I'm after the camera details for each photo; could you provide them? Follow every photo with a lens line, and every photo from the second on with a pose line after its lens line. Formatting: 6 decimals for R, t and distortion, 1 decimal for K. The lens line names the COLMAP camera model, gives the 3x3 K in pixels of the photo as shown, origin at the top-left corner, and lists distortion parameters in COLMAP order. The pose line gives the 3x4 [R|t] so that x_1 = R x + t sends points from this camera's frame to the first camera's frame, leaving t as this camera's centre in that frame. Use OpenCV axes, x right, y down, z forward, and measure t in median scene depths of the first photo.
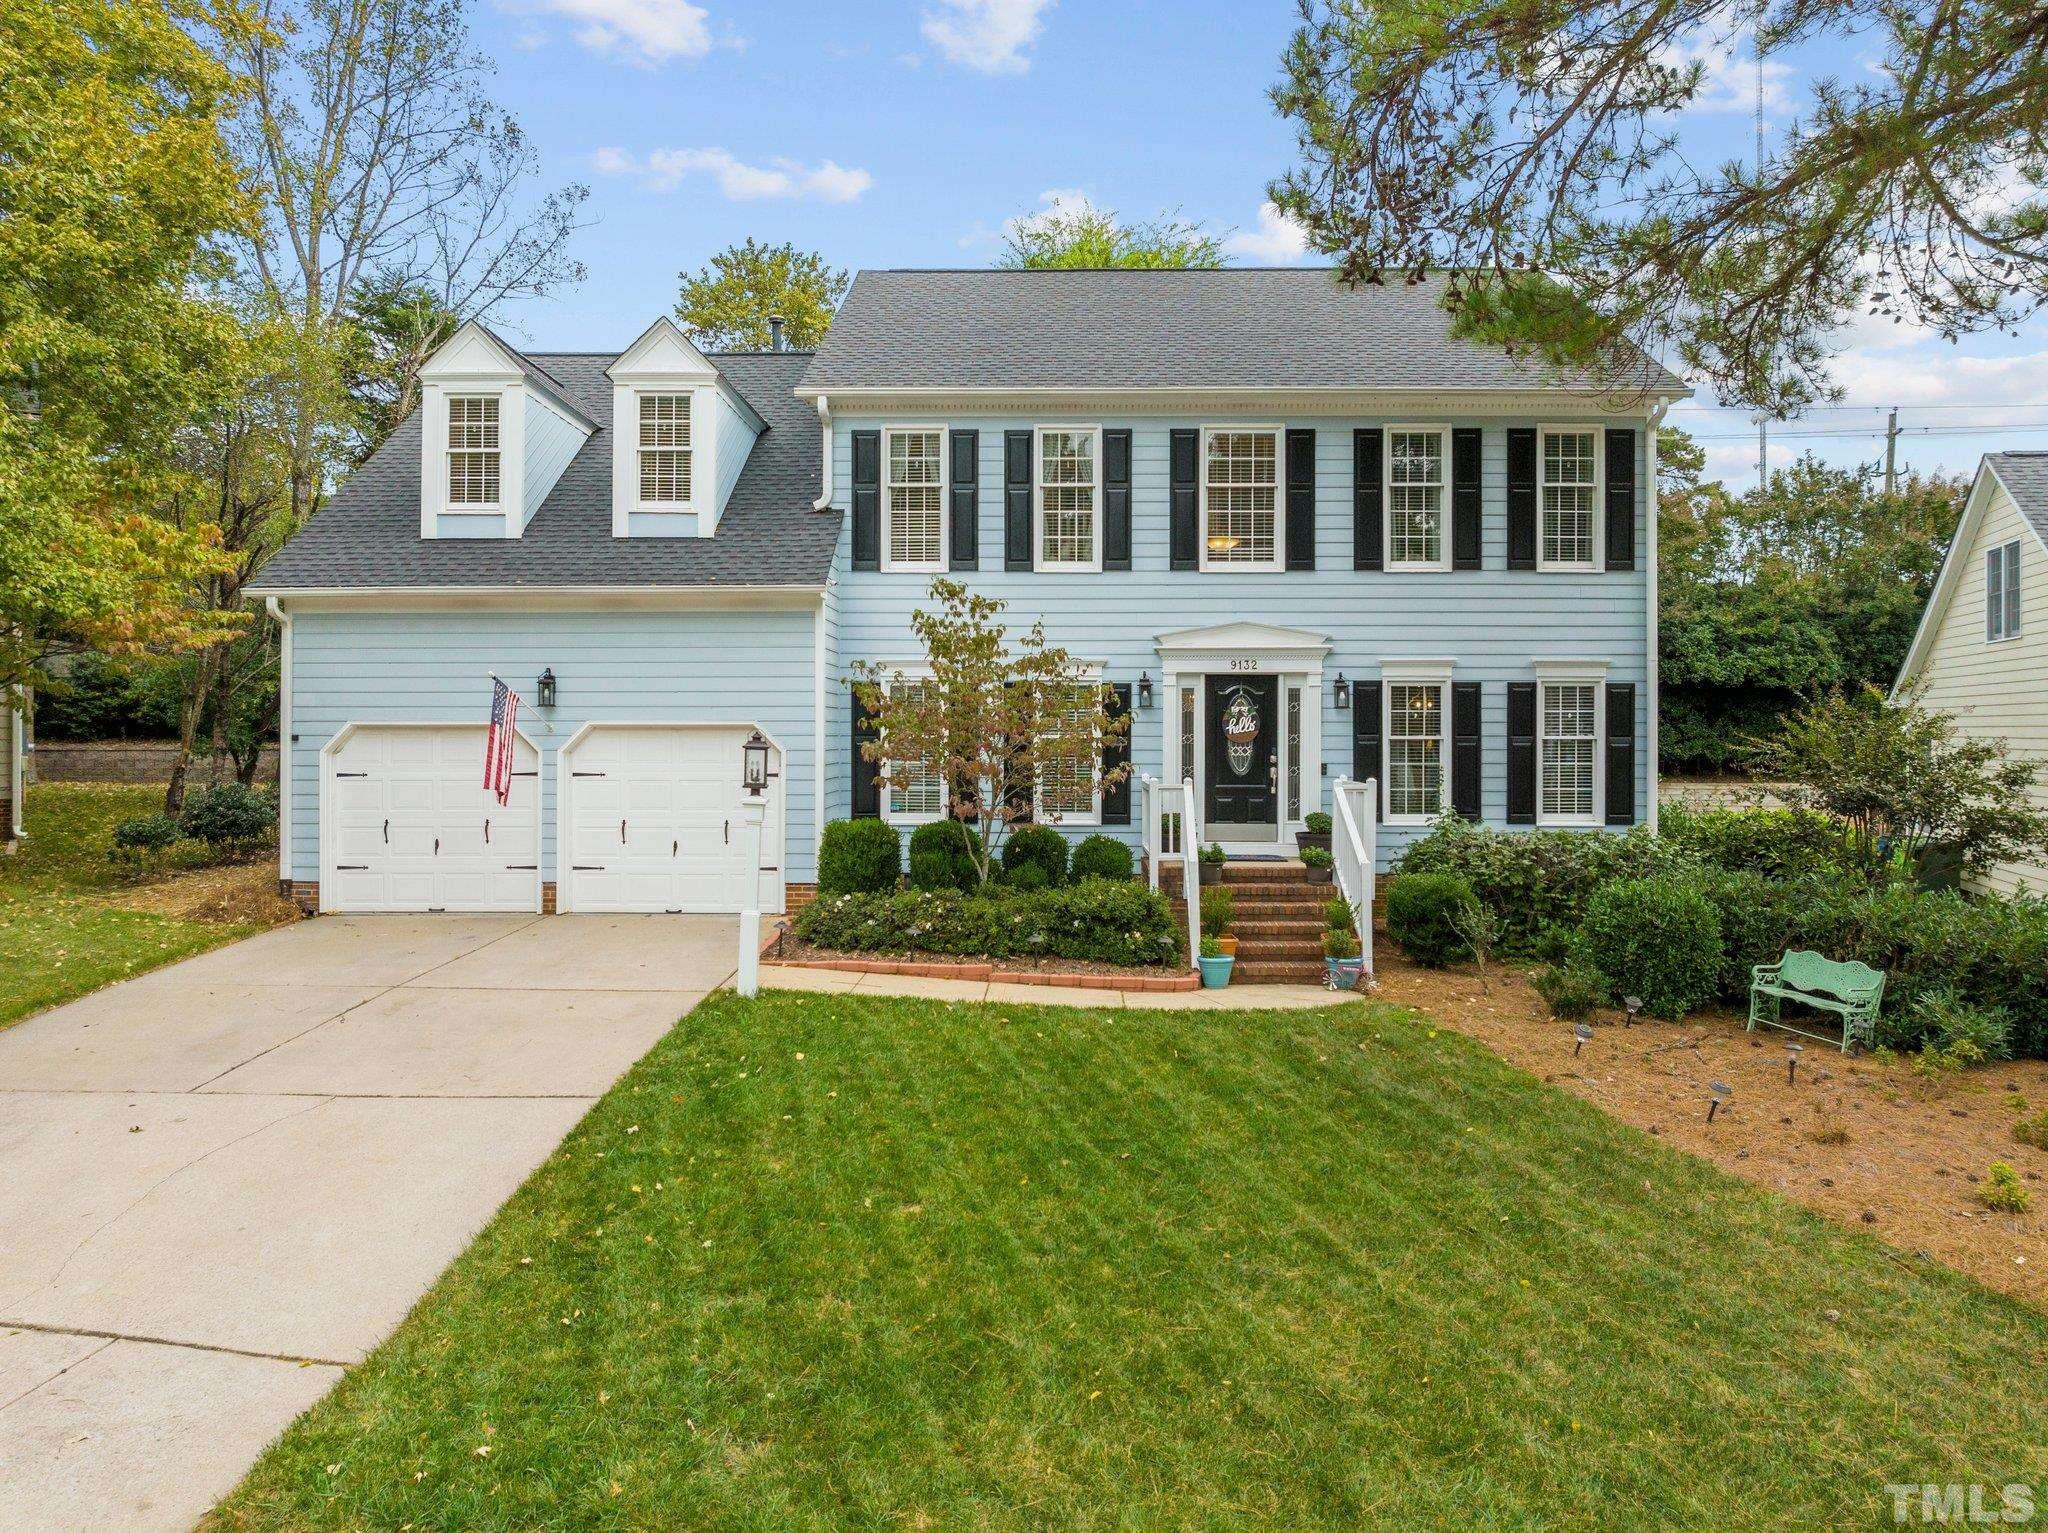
lens RADIAL K [[1438.8, 0, 1021.5], [0, 1438.8, 758.6], [0, 0, 1]] dist [-0.055865, 0.022831]
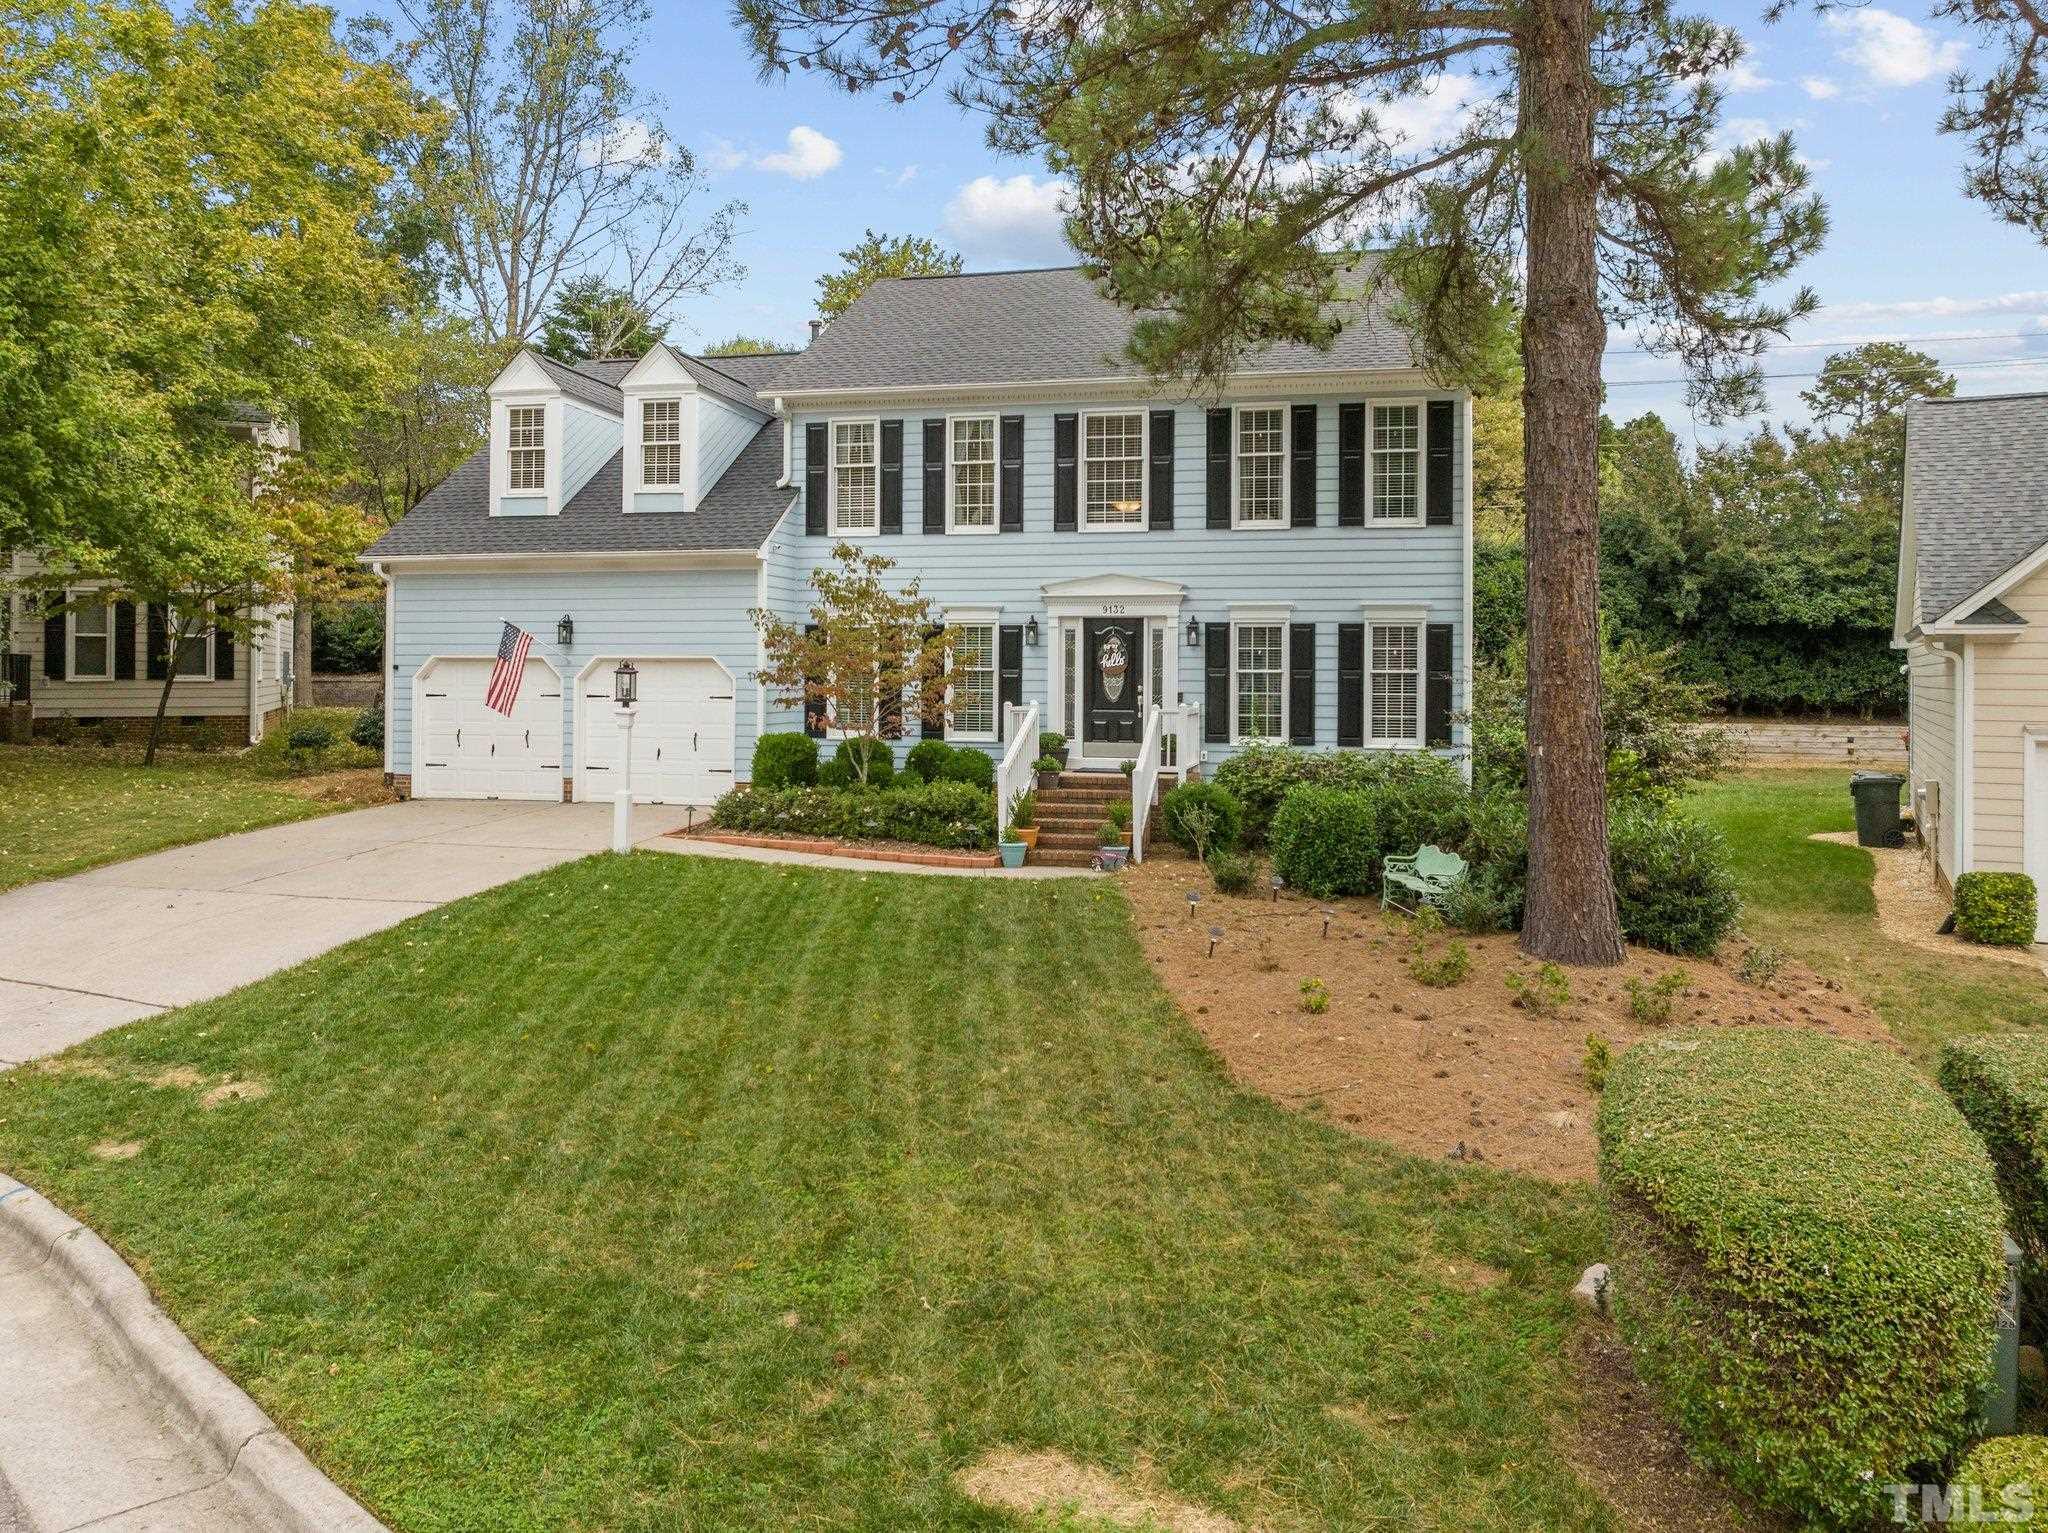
lens RADIAL K [[1438.8, 0, 1023.6], [0, 1438.8, 694.3], [0, 0, 1]] dist [-0.055865, 0.022831]
pose [[0.978613, 0.007582, -0.205570, 0.330809], [-0.008630, 0.999954, -0.004200, 0.011023], [0.205528, 0.005884, 0.978634, -0.186690]]
